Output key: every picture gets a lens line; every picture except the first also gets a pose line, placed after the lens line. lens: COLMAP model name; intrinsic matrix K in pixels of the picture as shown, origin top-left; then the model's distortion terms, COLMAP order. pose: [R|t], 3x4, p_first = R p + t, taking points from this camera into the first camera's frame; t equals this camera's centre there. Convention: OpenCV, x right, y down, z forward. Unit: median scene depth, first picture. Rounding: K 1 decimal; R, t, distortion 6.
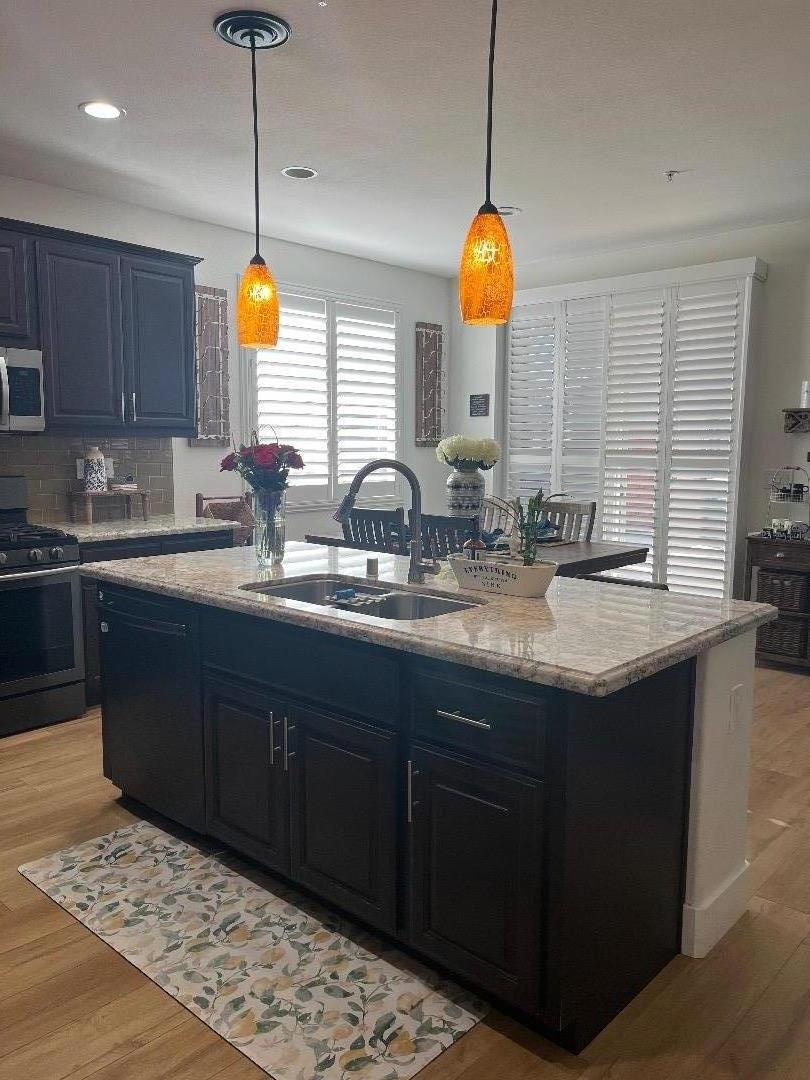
lens RADIAL K [[813.2, 0, 405.3], [0, 813.2, 541.9], [0, 0, 1]] dist [0.029217, -0.029878]
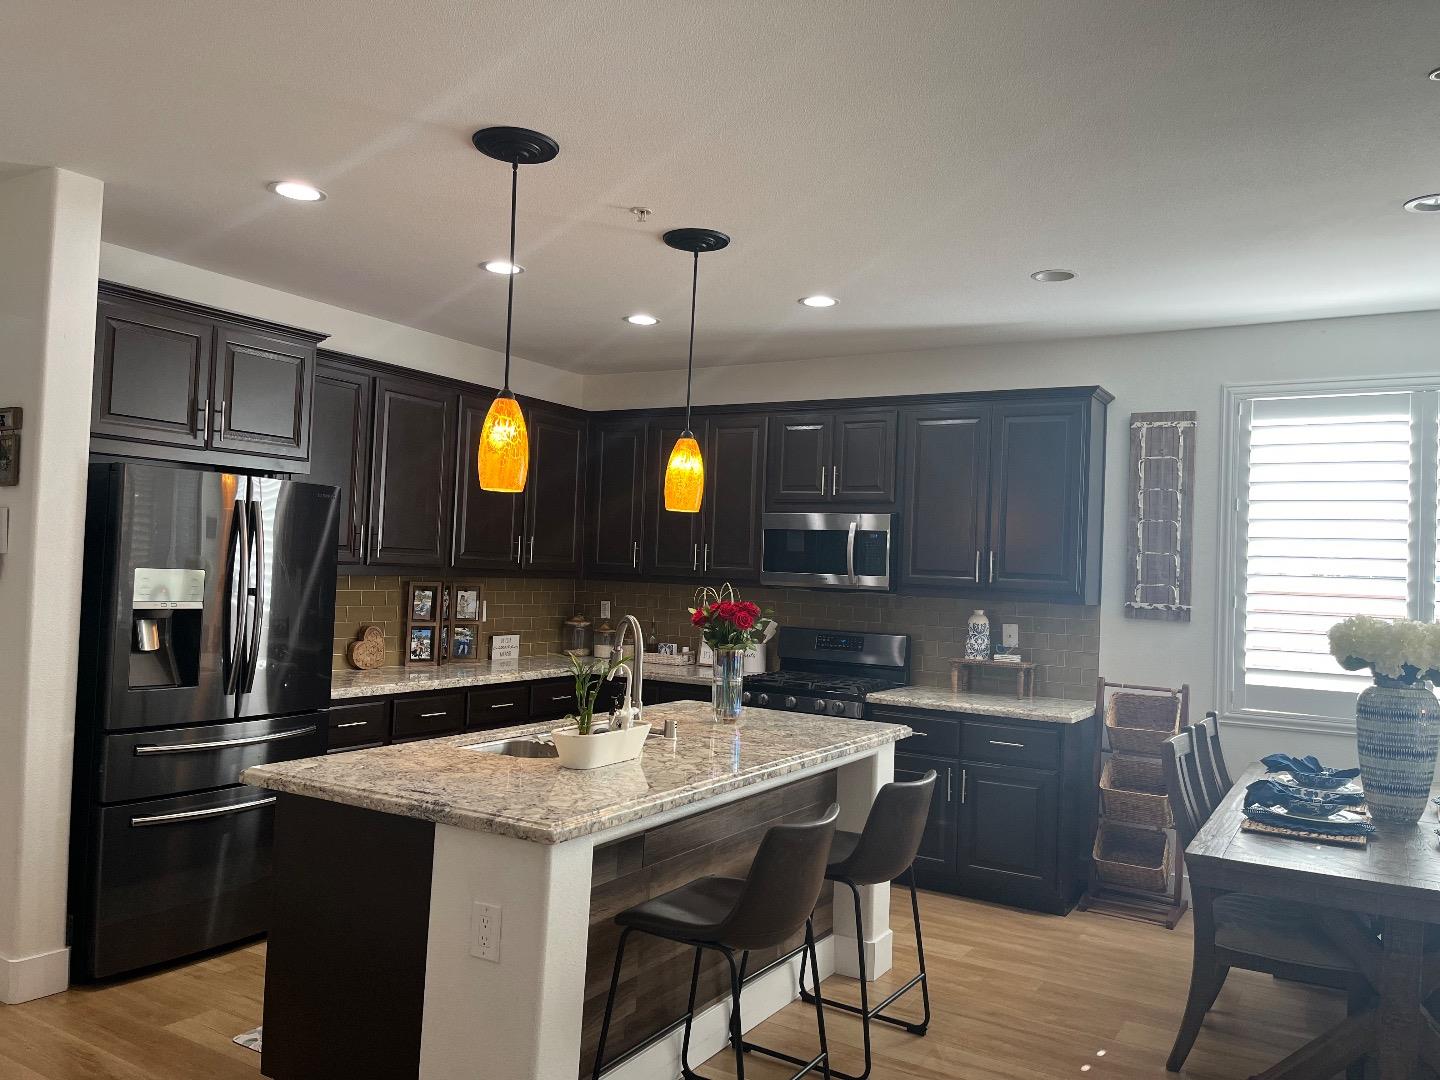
lens RADIAL K [[1084.2, 0, 721.3], [0, 1084.2, 538.4], [0, 0, 1]] dist [0.029217, -0.029878]
pose [[0.201298, -0.026535, -0.979171, 0.682289], [-0.157669, 0.985720, -0.059126, -0.070529], [0.966757, 0.166287, 0.194239, 0.424148]]
